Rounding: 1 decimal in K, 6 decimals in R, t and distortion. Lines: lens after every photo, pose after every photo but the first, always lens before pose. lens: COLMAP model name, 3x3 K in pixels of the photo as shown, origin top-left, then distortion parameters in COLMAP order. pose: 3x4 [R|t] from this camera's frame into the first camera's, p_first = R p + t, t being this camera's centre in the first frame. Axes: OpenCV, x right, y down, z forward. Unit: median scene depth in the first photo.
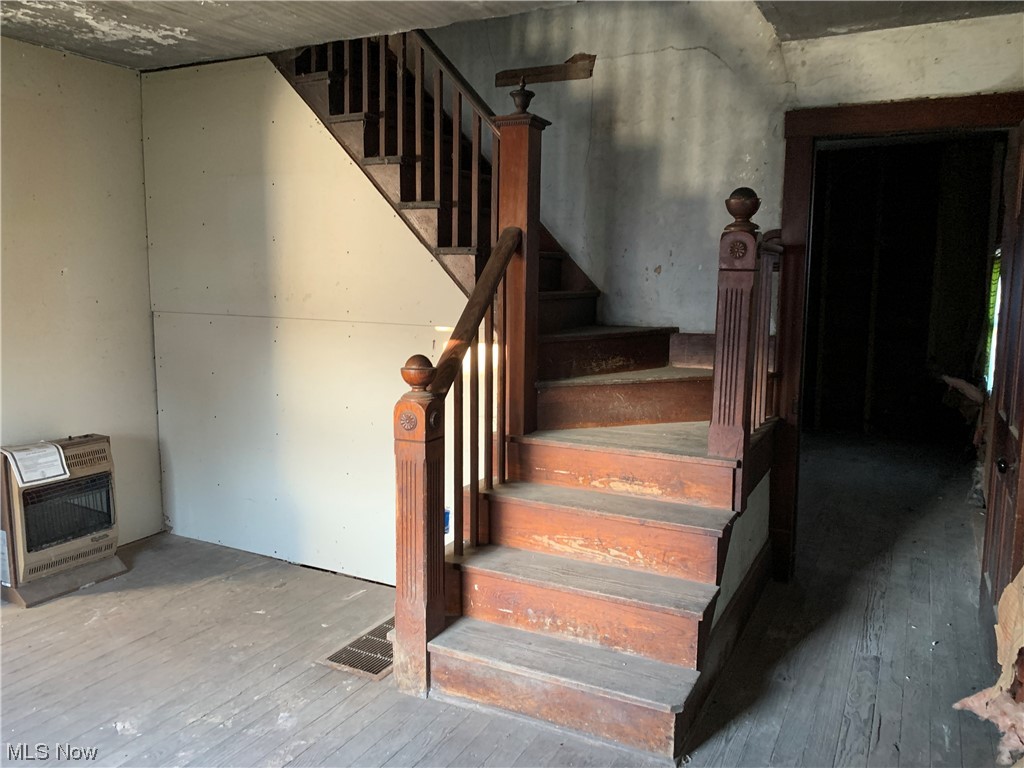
lens RADIAL K [[778.7, 0, 518.1], [0, 778.7, 377.4], [0, 0, 1]] dist [0.004626, -0.000265]
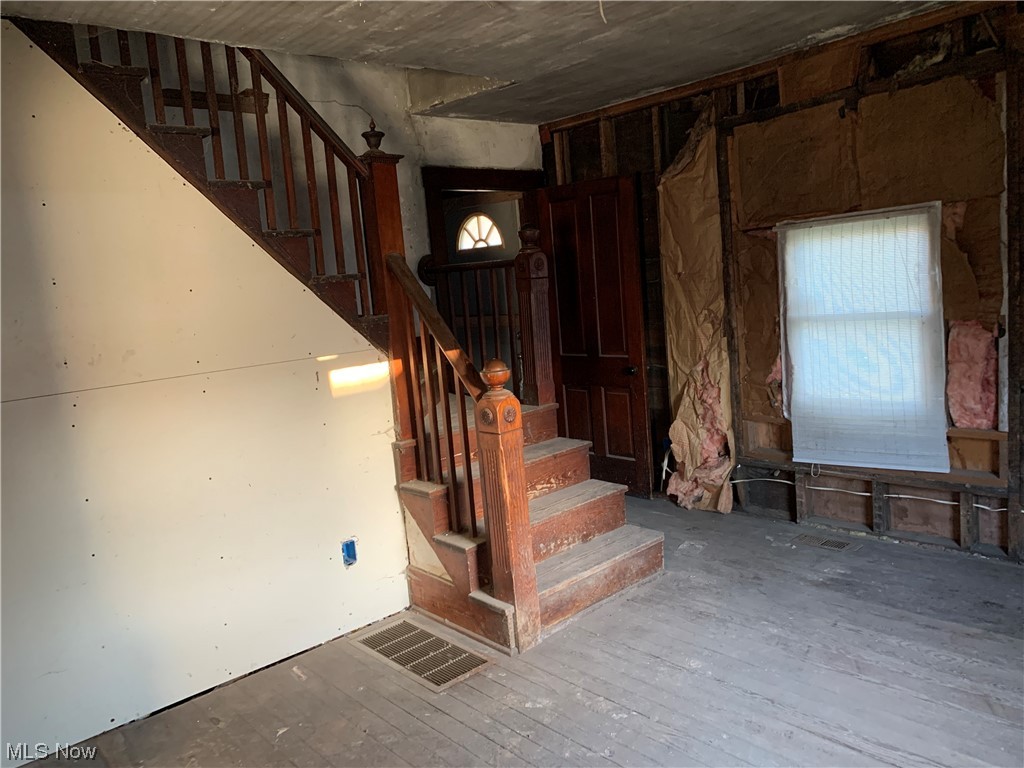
lens RADIAL K [[778.7, 0, 518.1], [0, 778.7, 377.4], [0, 0, 1]] dist [0.004626, -0.000265]
pose [[0.346522, -0.165019, 0.923413, -0.918218], [0.205598, 0.973830, 0.096875, -0.083937], [-0.915233, 0.156283, 0.371381, 0.410944]]
